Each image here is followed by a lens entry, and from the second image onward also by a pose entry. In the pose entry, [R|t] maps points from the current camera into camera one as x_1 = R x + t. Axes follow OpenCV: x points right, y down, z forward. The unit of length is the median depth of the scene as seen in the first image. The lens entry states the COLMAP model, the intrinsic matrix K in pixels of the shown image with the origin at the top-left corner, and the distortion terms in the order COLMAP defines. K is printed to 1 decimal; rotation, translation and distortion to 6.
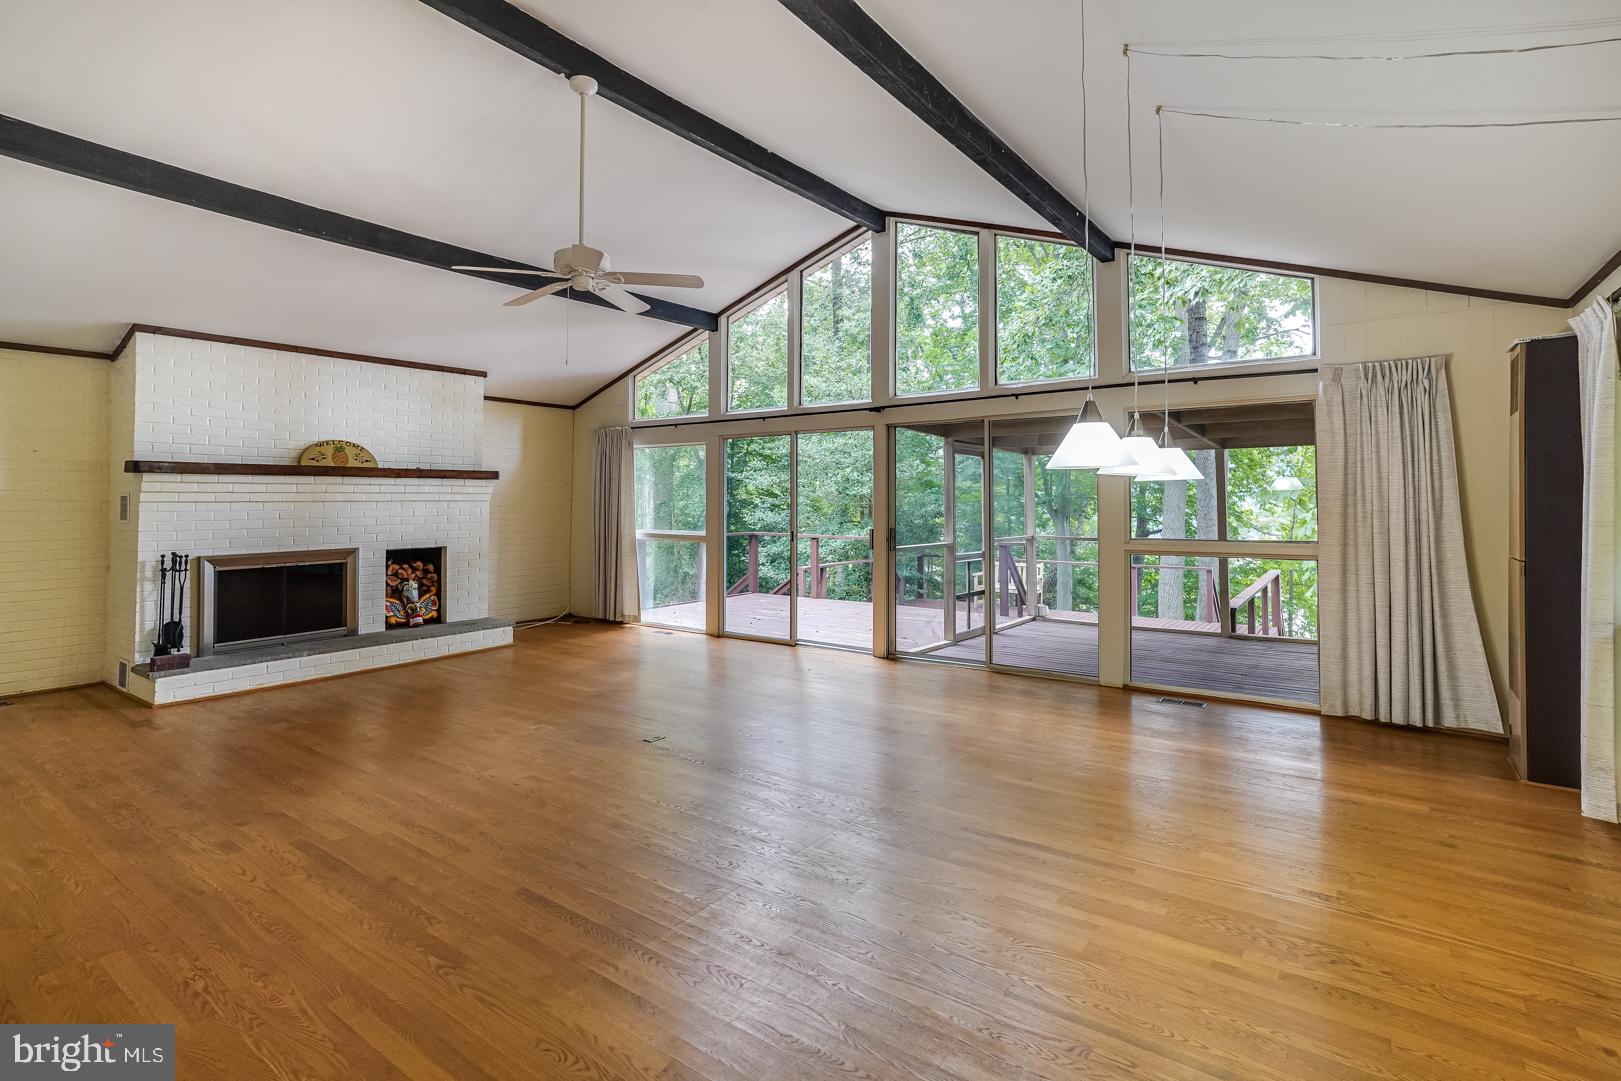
lens RADIAL K [[778.7, 0, 819.1], [0, 778.7, 478.2], [0, 0, 1]] dist [-0.004222, 0.001342]
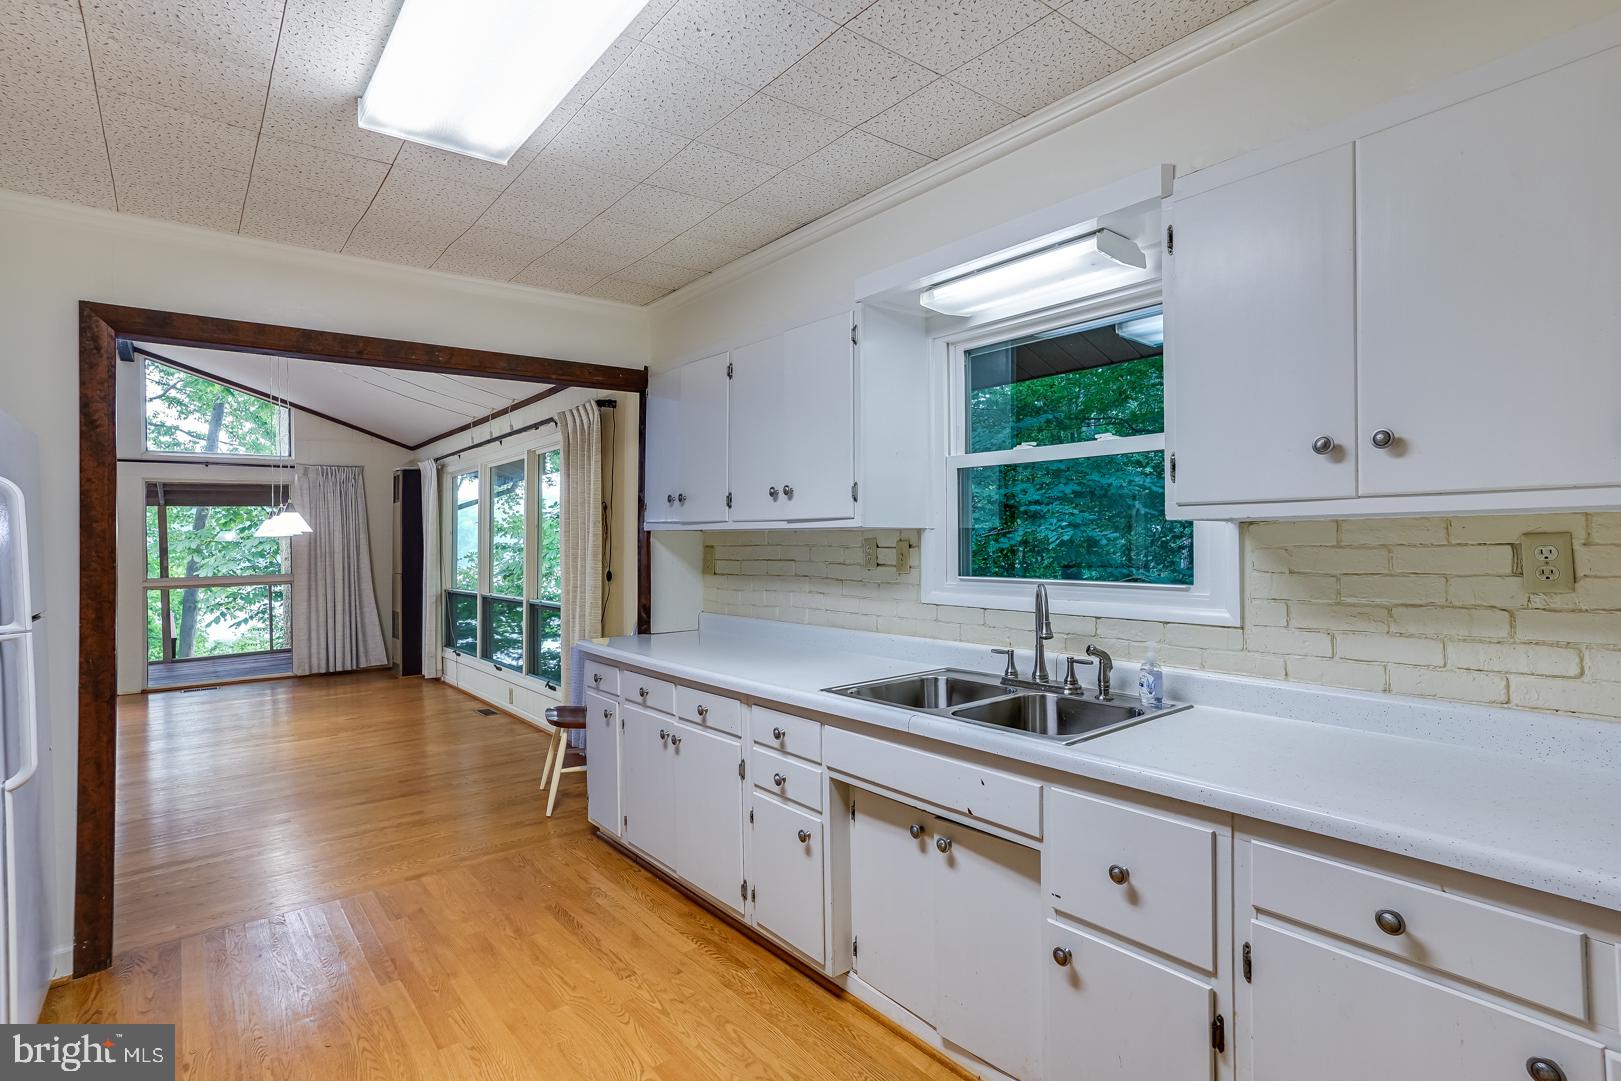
lens RADIAL K [[797.3, 0, 834.6], [0, 797.3, 537.4], [0, 0, 1]] dist [-0.056825, 0.017595]
pose [[0.246226, -0.003848, 0.969205, -0.686797], [-0.010928, 0.999918, 0.006746, -0.014999], [-0.969151, -0.012252, 0.246163, -0.521409]]
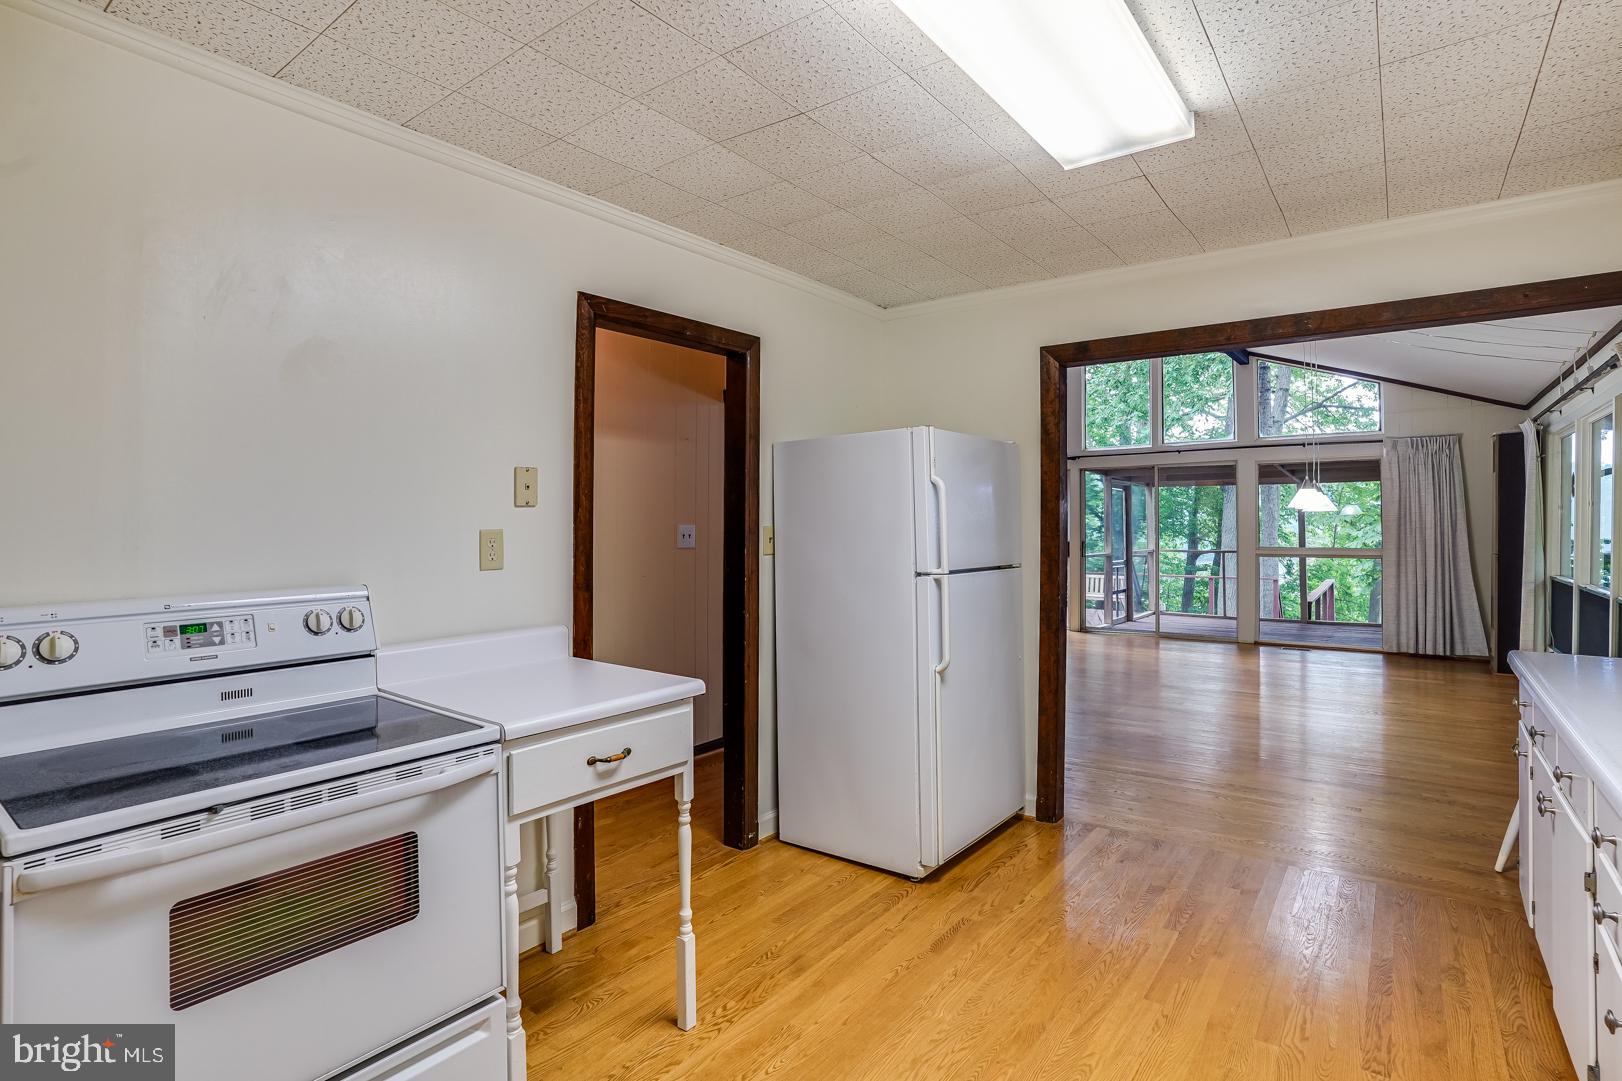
lens RADIAL K [[797.8, 0, 832.2], [0, 797.8, 505.8], [0, 0, 1]] dist [-0.056825, 0.017595]
pose [[0.999920, -0.000746, -0.012611, -0.505129], [0.000851, 0.999964, 0.008385, -0.019484], [0.012604, -0.008396, 0.999885, -0.662368]]
